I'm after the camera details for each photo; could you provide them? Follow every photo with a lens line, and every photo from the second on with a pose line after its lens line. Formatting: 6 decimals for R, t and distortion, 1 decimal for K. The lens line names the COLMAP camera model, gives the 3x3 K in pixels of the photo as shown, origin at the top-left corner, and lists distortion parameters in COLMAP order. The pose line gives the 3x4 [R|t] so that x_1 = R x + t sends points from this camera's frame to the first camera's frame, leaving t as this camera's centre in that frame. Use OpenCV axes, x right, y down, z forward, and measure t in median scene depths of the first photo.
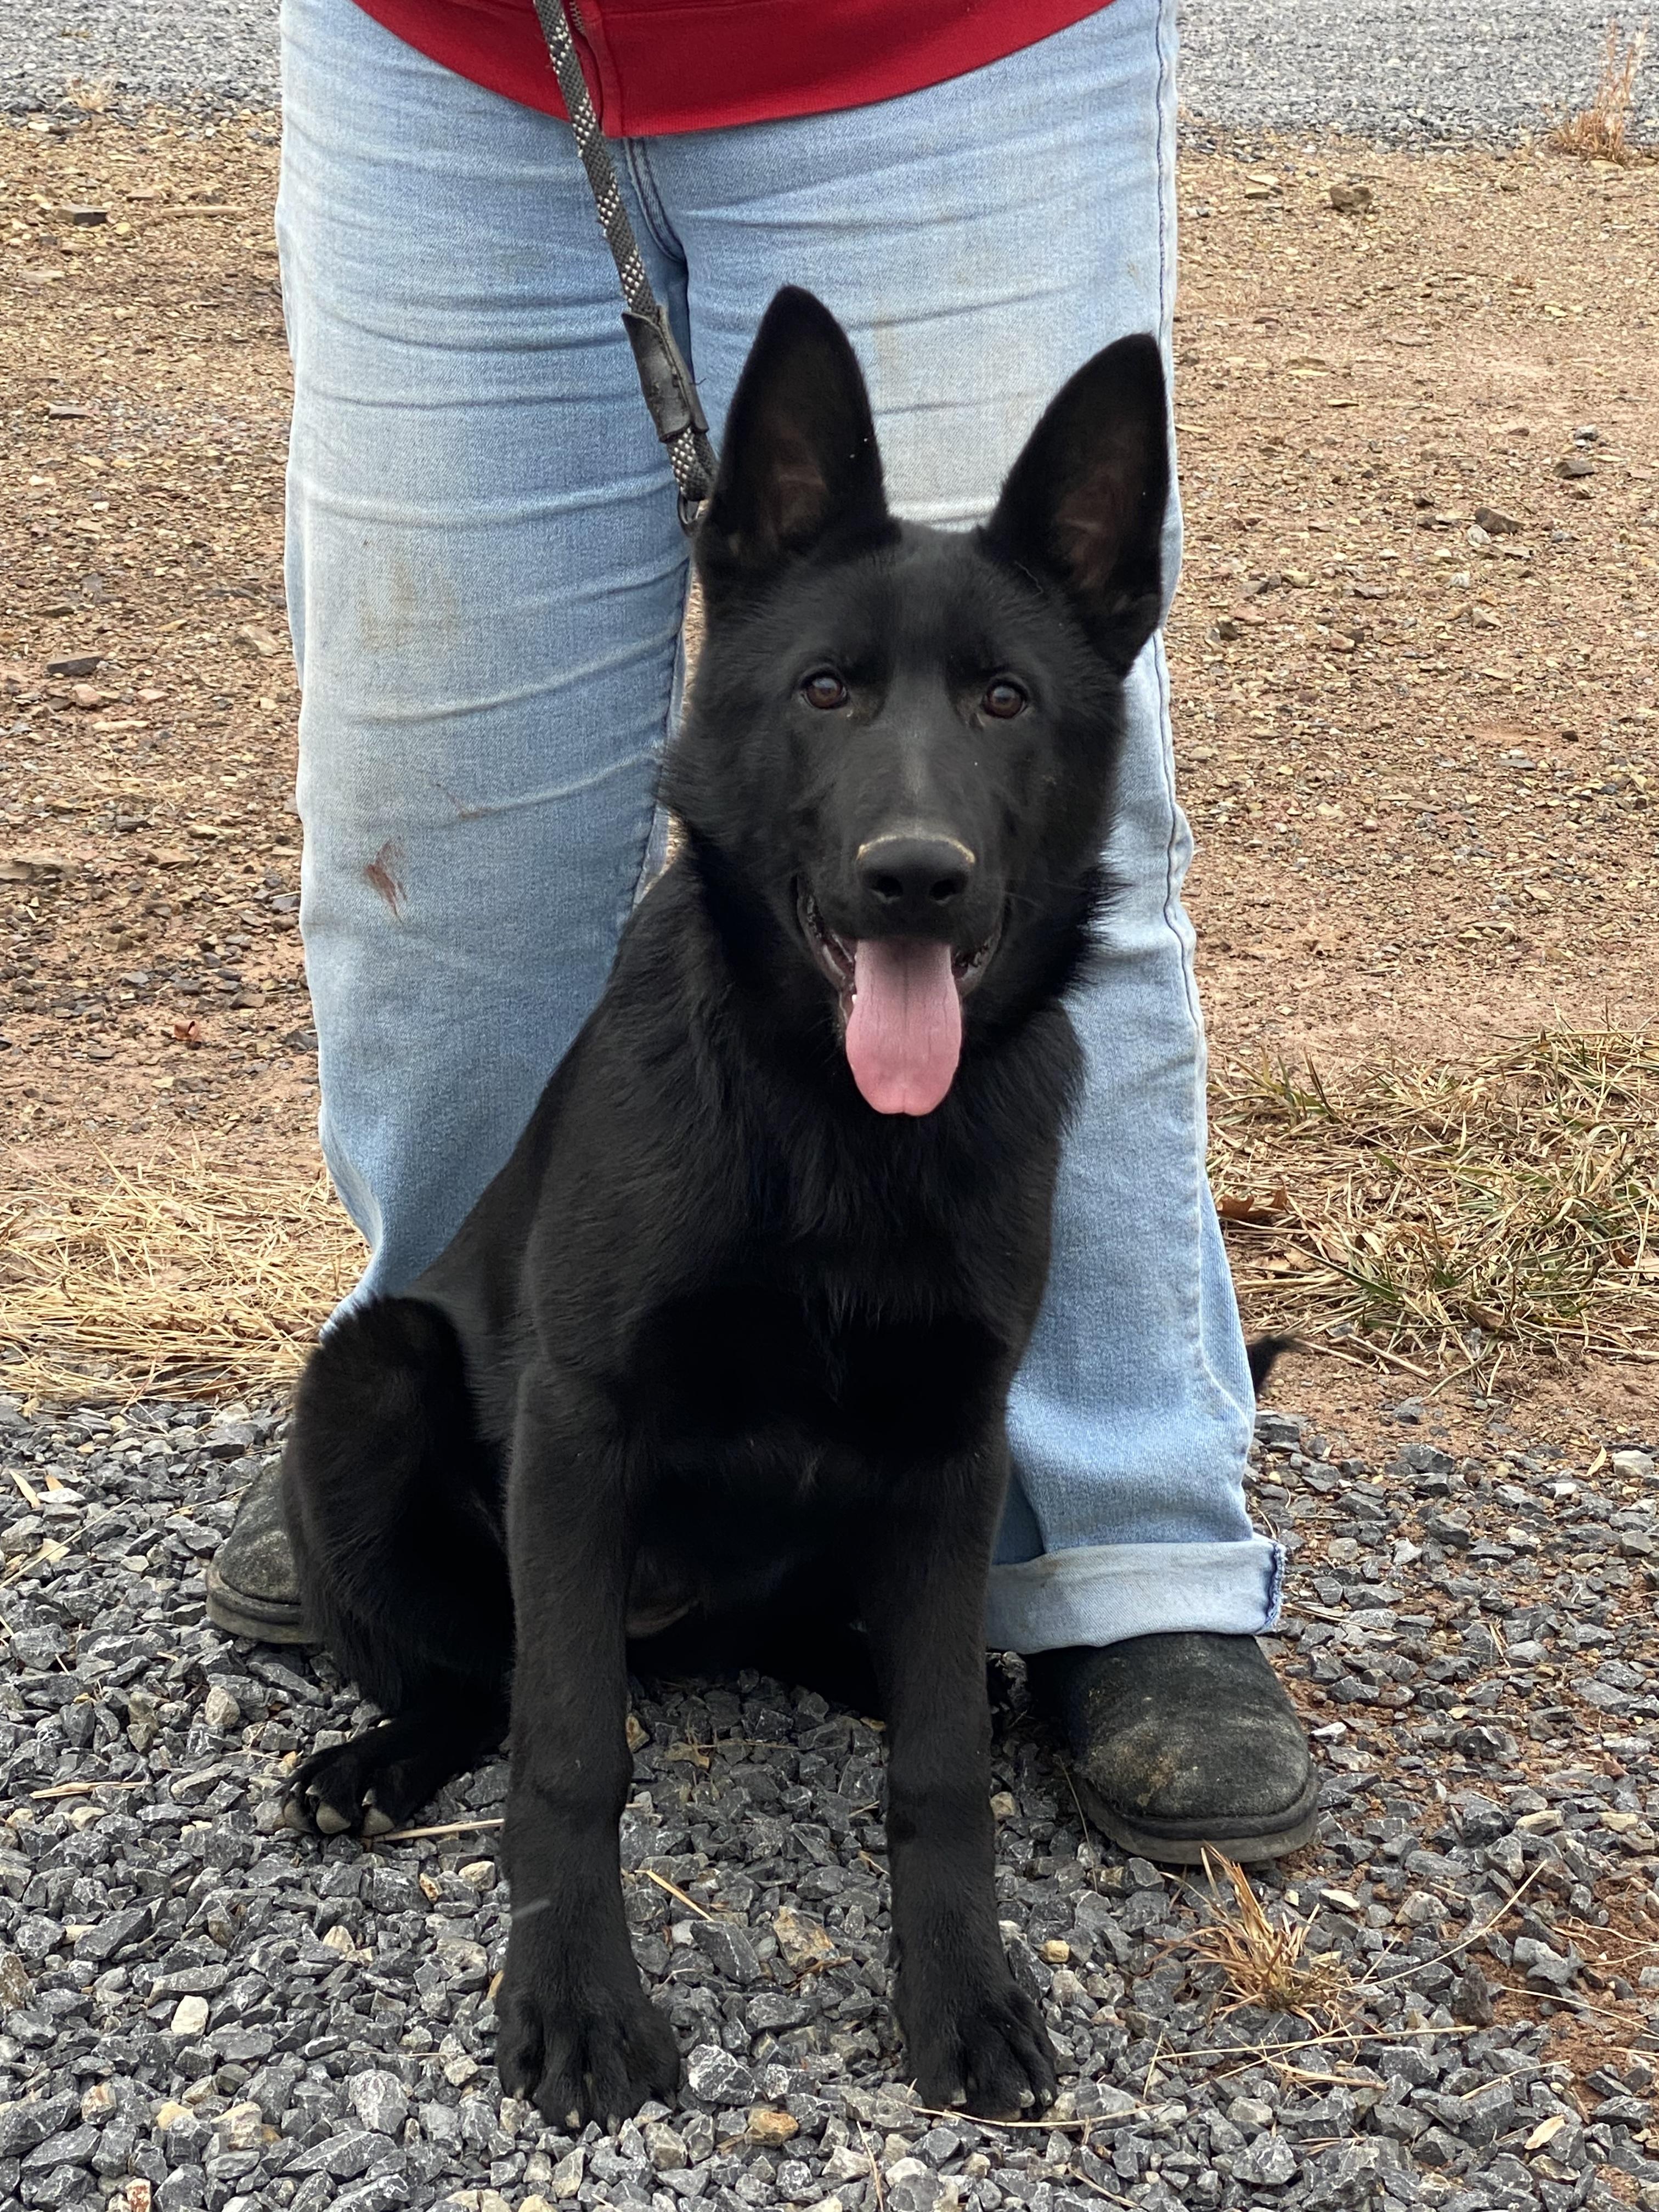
lens RADIAL K [[4658.1, 0, 826.9], [0, 4658.1, 1102.0], [0, 0, 1]] dist [0.086559, 0.000000]
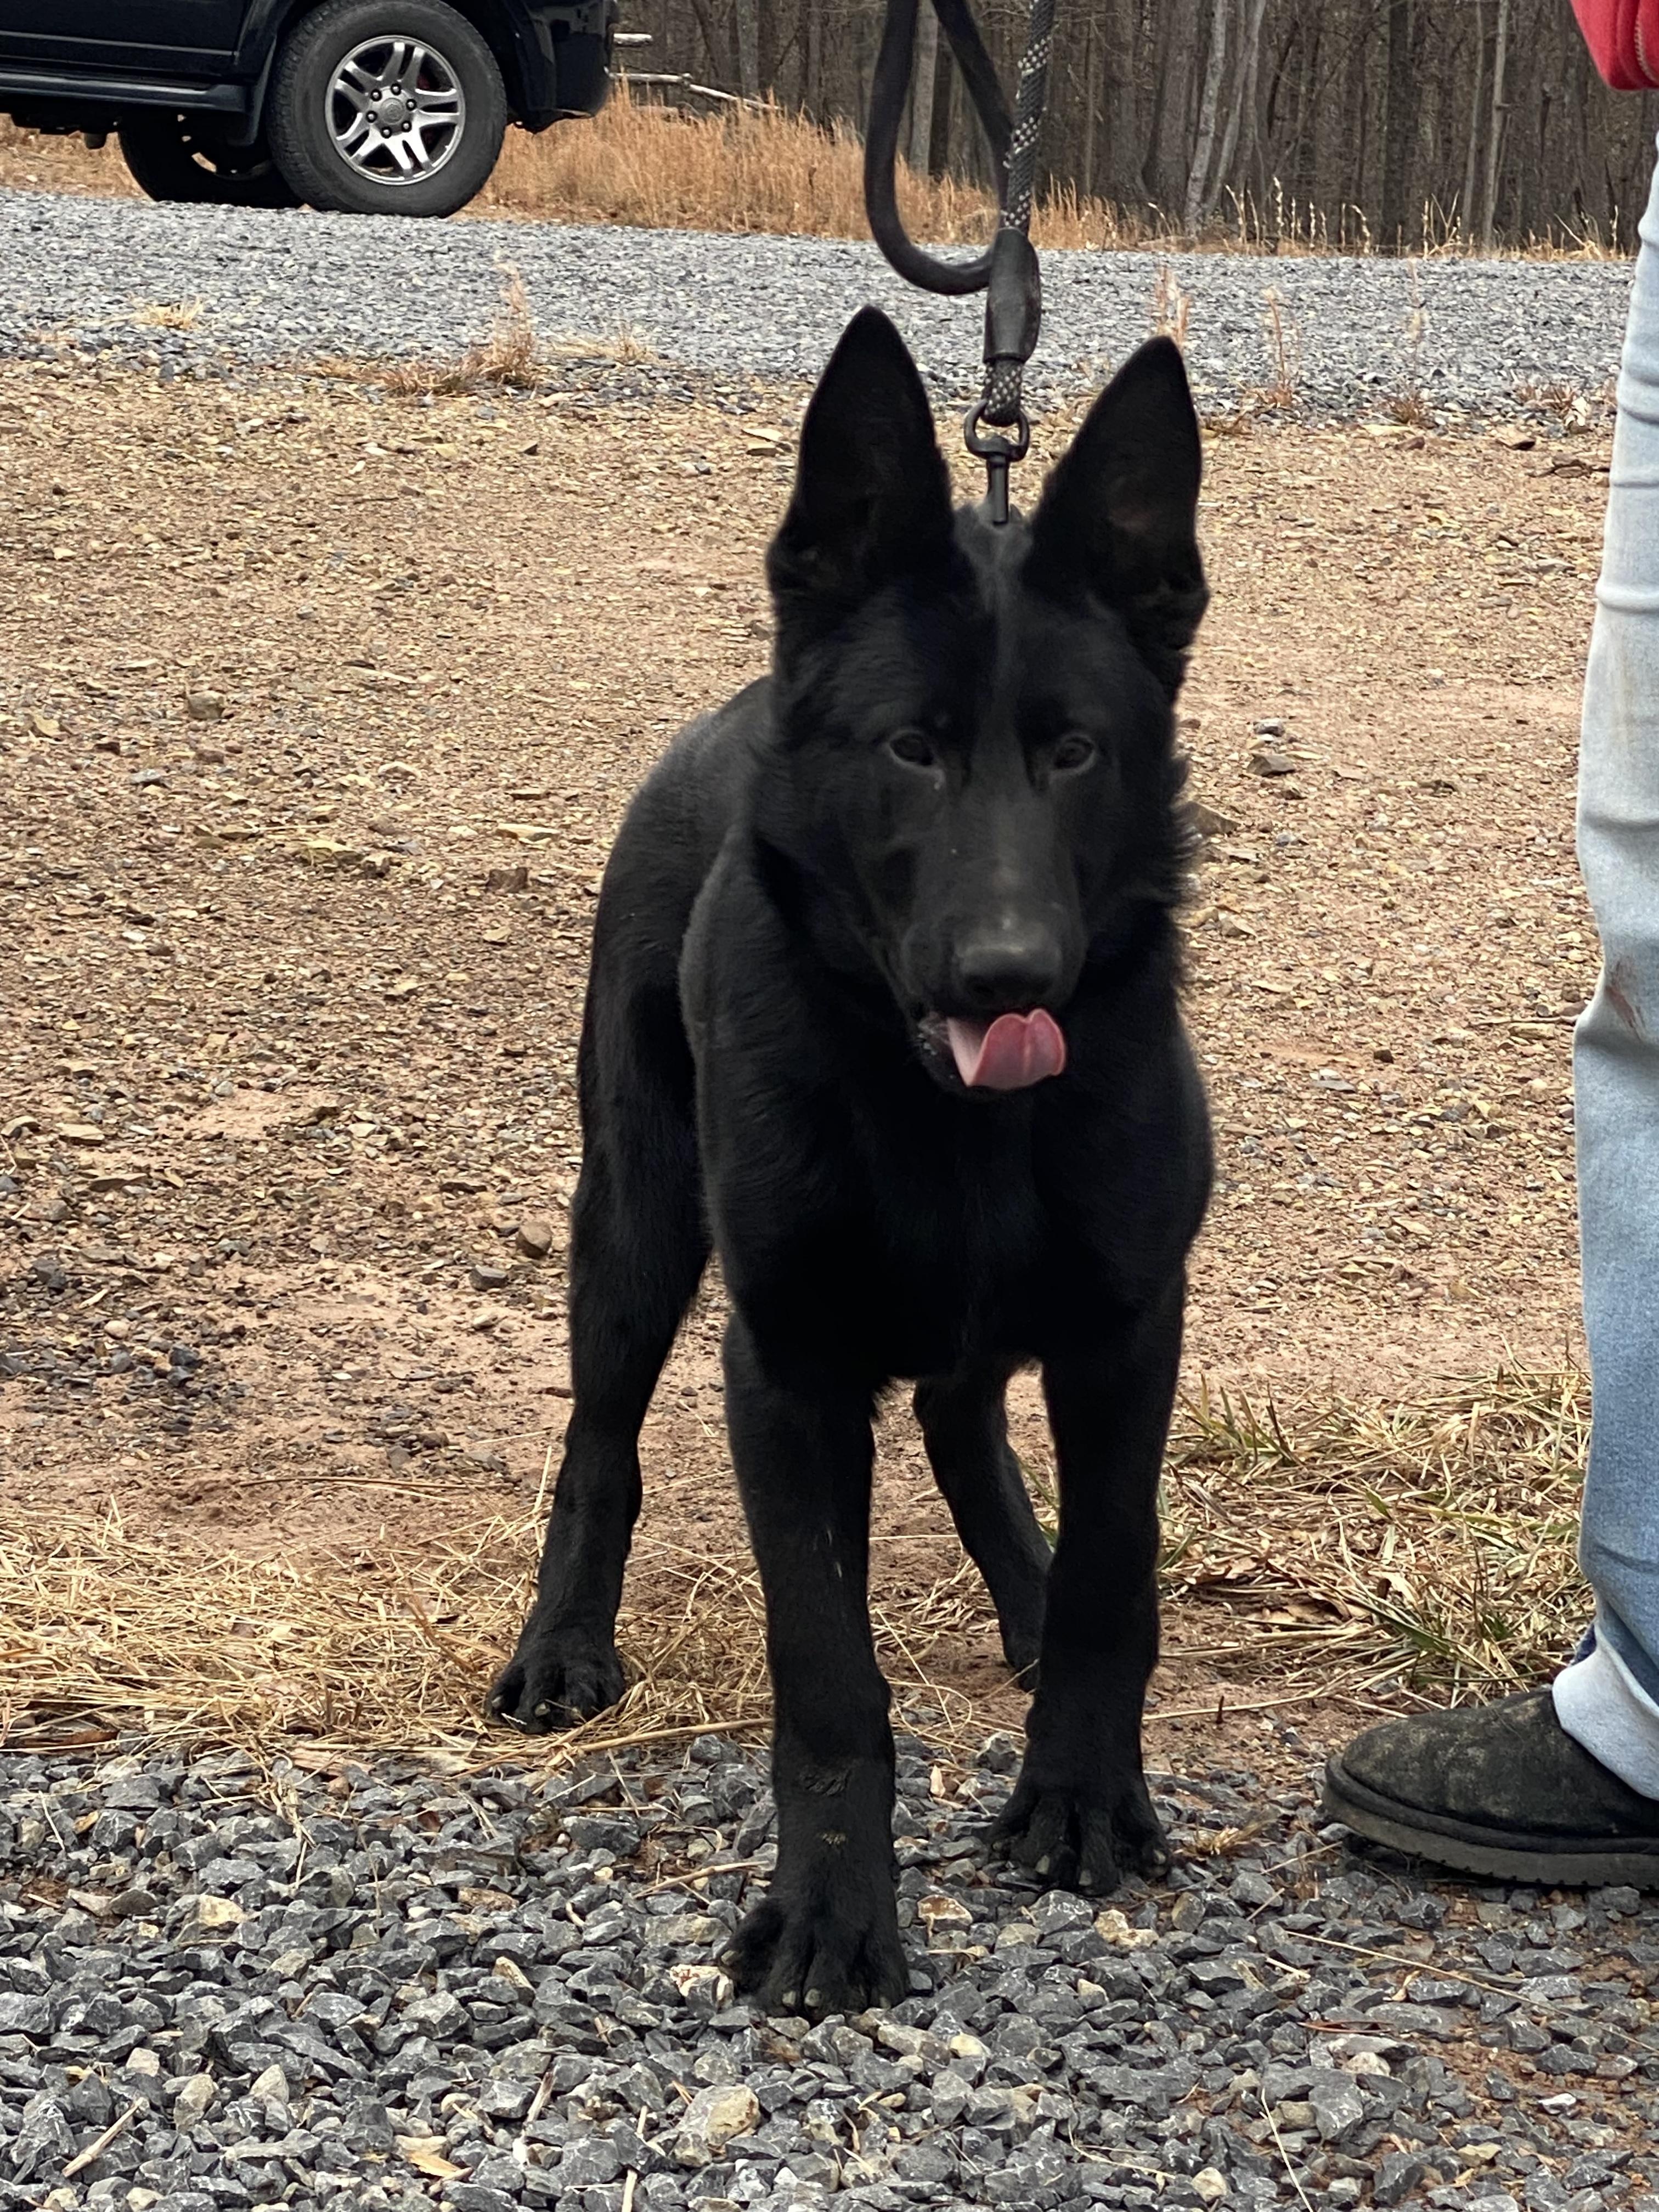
lens RADIAL K [[6114.3, 0, 830.4], [0, 6114.3, 1107.0], [0, 0, 1]] dist [0.062232, 0.000000]
pose [[0.987470, 0.012873, 0.157283, -0.112427], [0.002335, 0.995367, -0.096124, 0.035722], [-0.157791, 0.095287, 0.982864, -0.044100]]
